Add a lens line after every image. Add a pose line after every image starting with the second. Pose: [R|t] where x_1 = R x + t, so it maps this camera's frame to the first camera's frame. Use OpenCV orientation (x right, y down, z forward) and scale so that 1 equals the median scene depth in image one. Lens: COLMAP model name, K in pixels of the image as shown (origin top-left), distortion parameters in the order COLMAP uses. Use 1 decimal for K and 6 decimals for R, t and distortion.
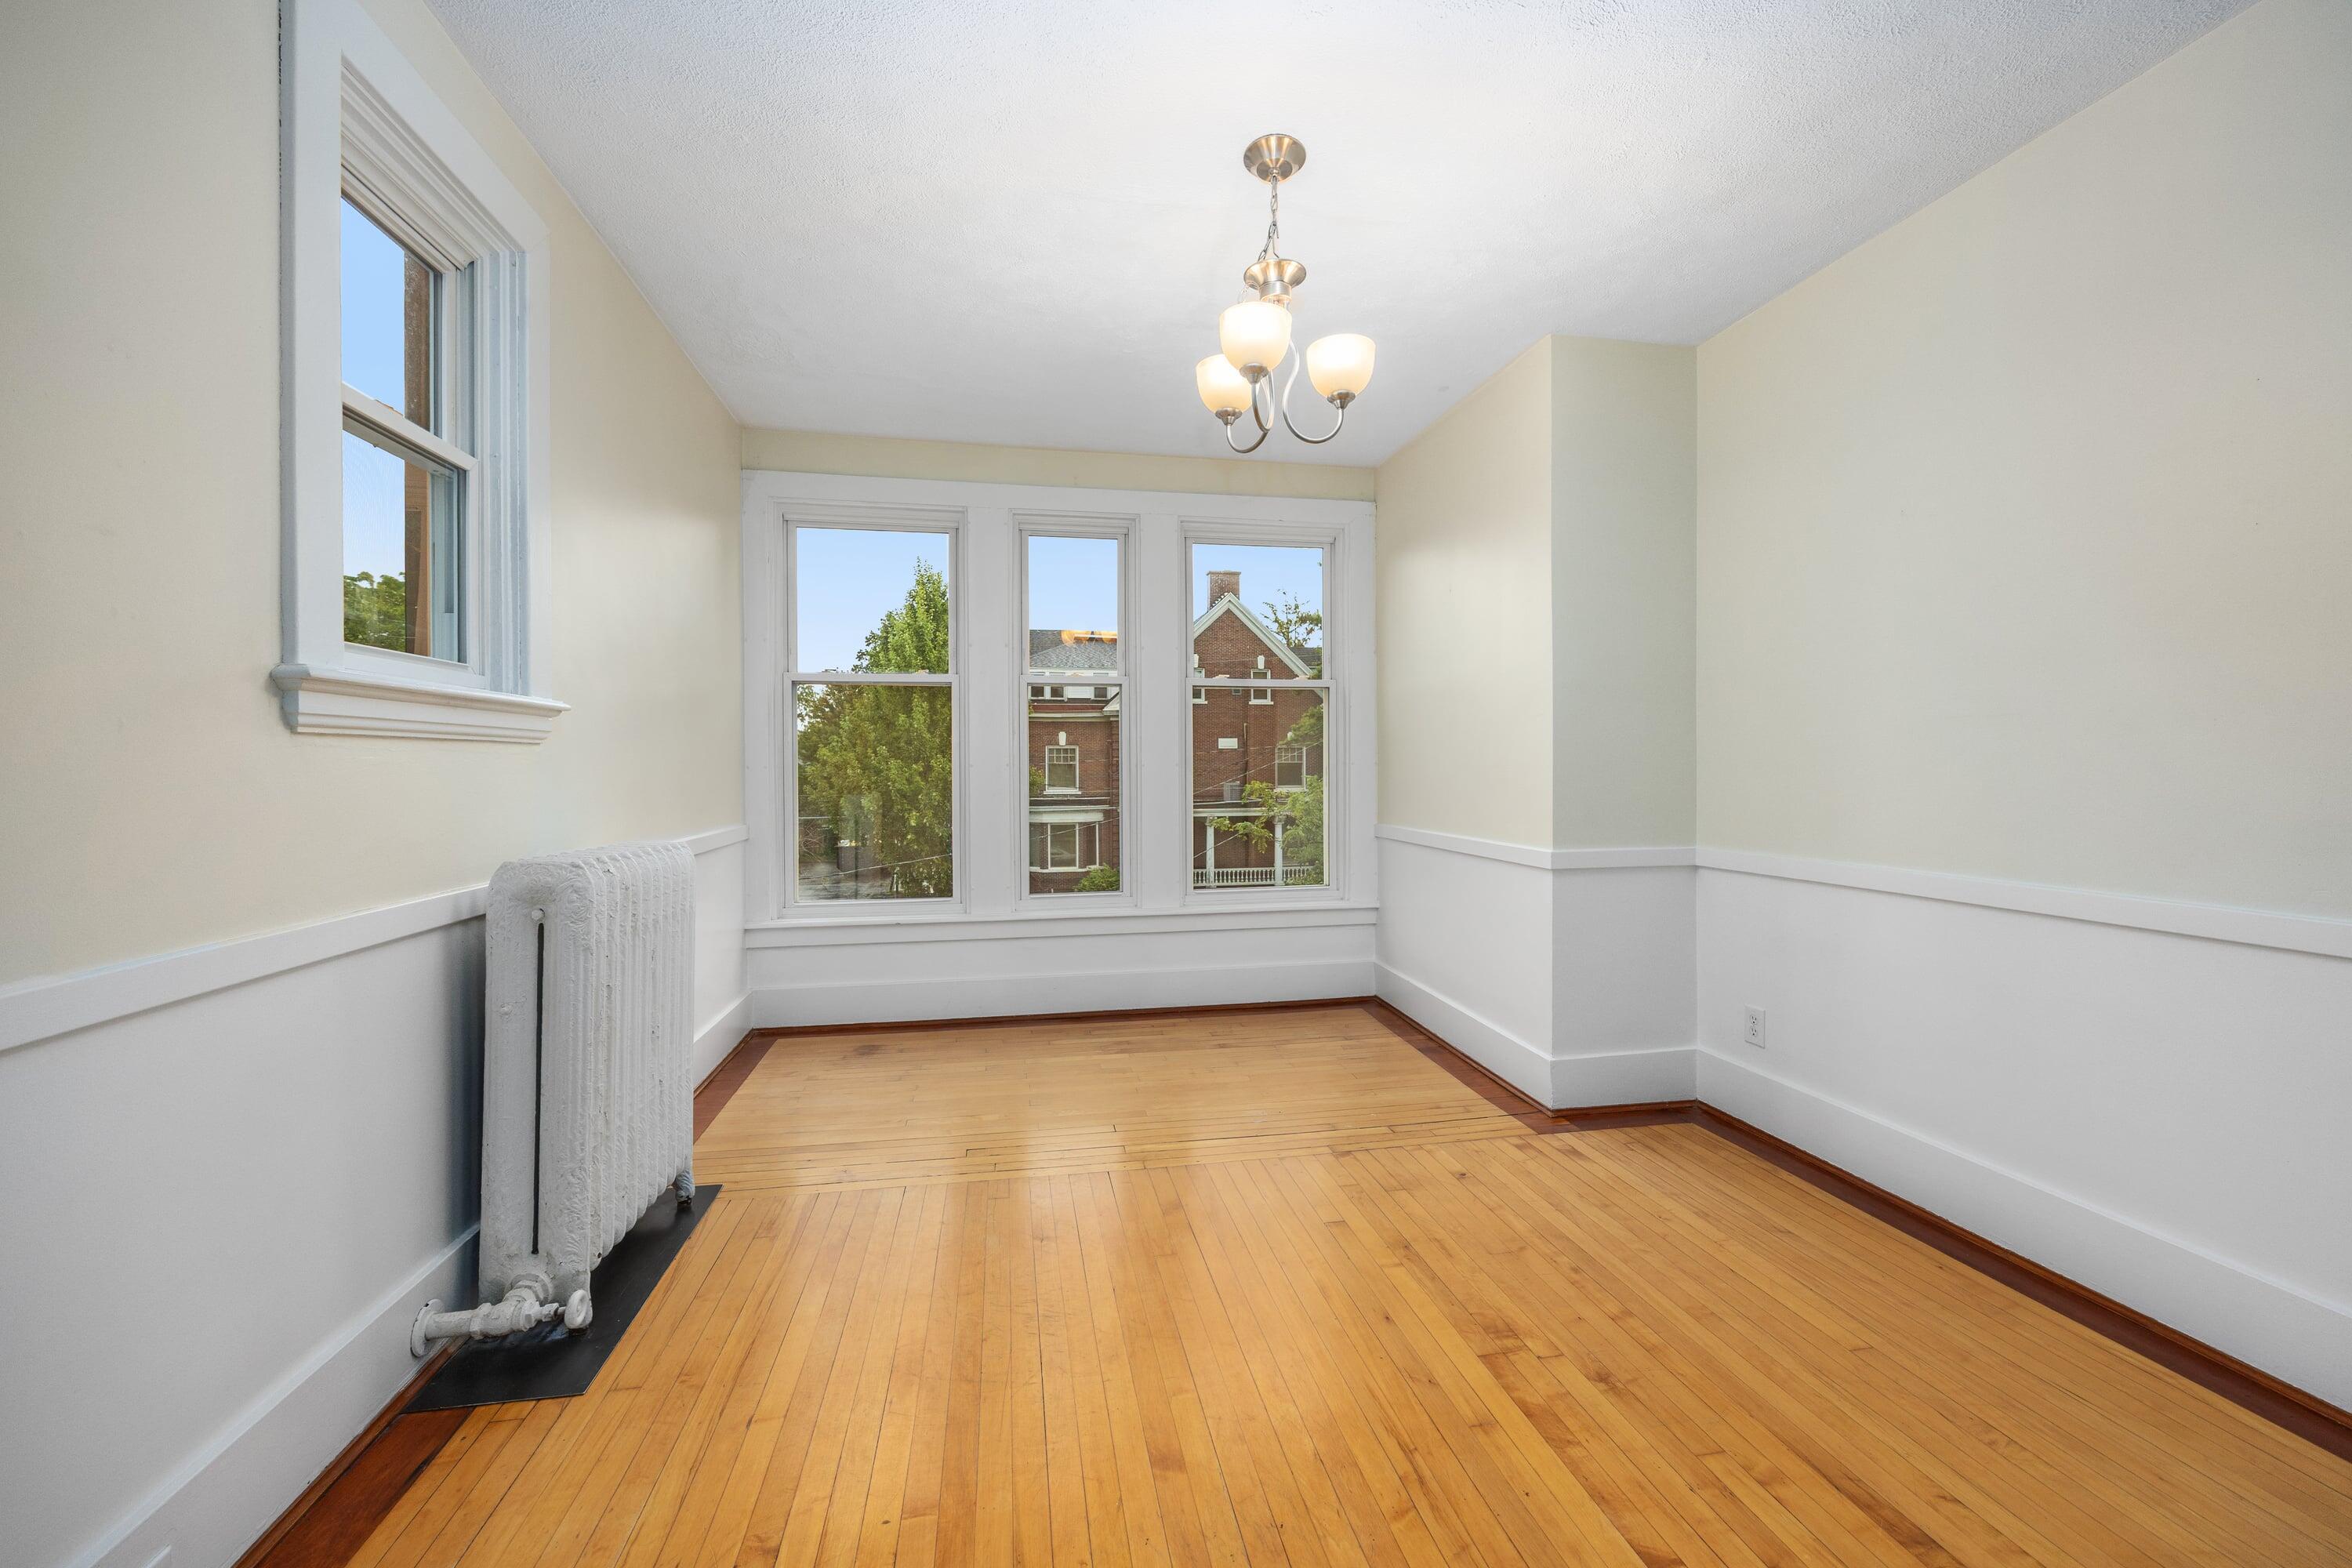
lens RADIAL K [[936.7, 0, 1176.0], [0, 936.7, 771.5], [0, 0, 1]] dist [-0.001924, -0.000077]
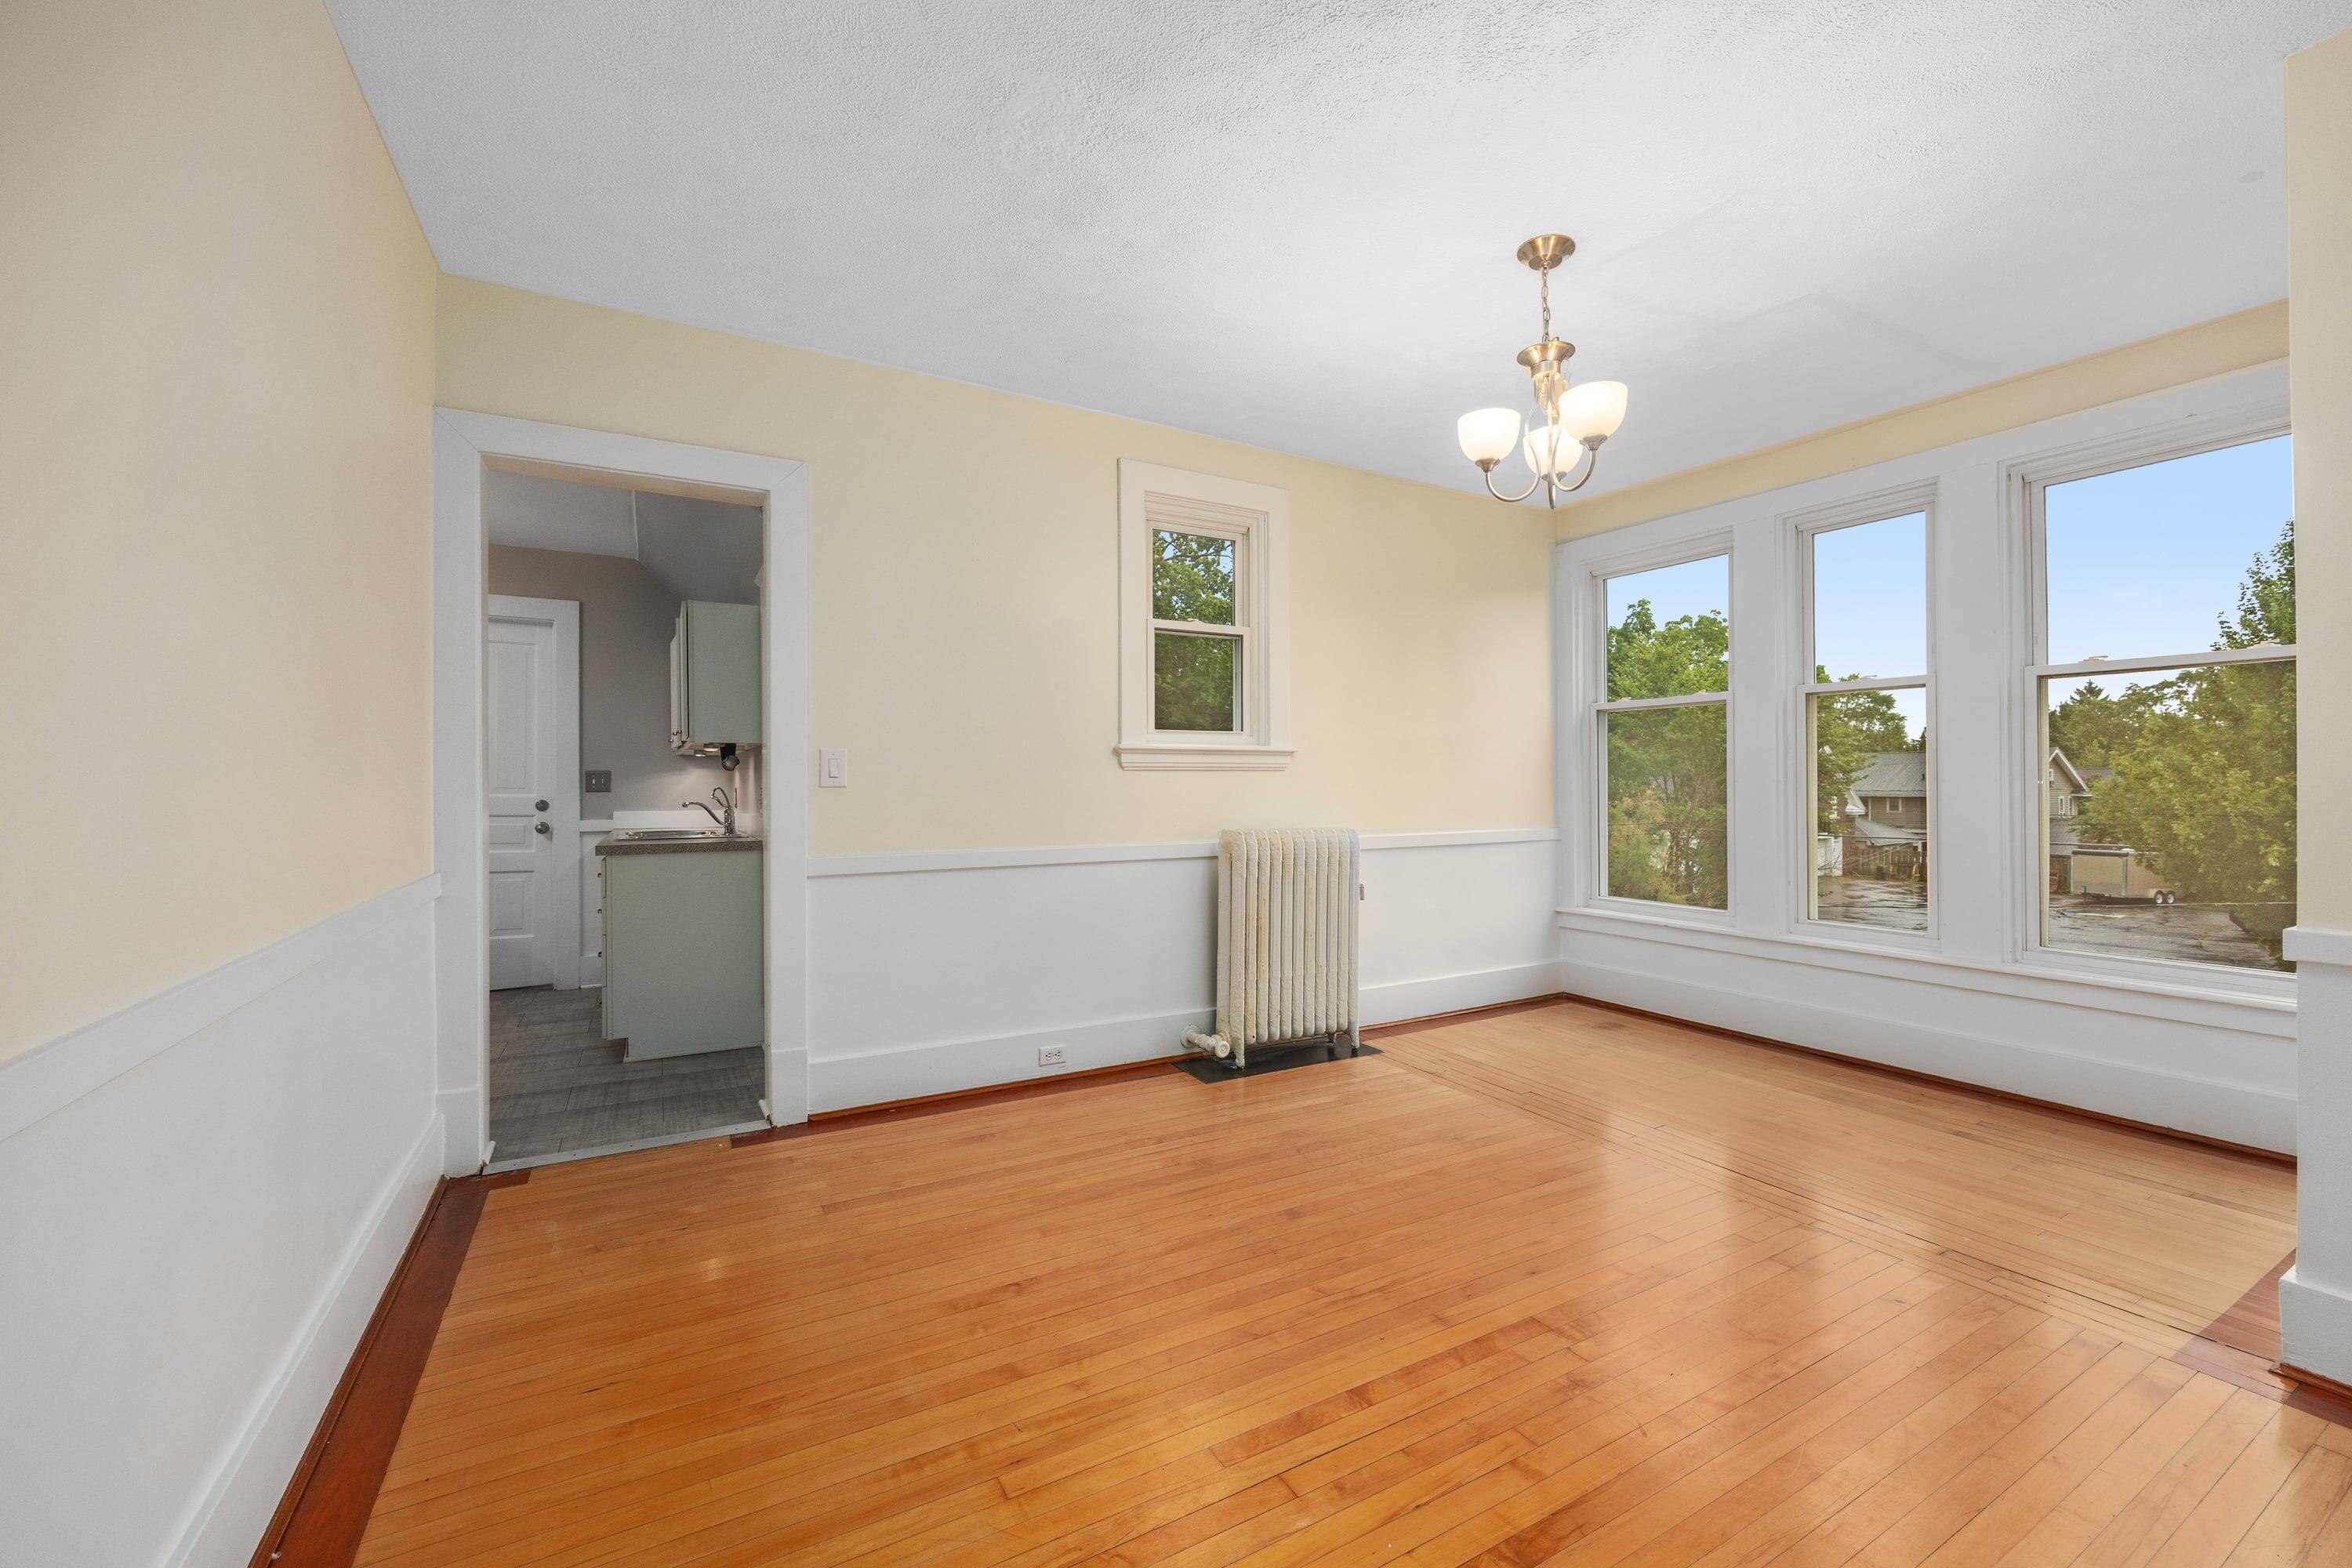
lens RADIAL K [[936.7, 0, 1176.0], [0, 936.7, 771.5], [0, 0, 1]] dist [-0.001924, -0.000077]
pose [[0.320289, -0.009456, -0.947273, 1.037643], [-0.003430, 0.999932, -0.011142, -0.005440], [0.947314, 0.006818, 0.320235, 0.202468]]
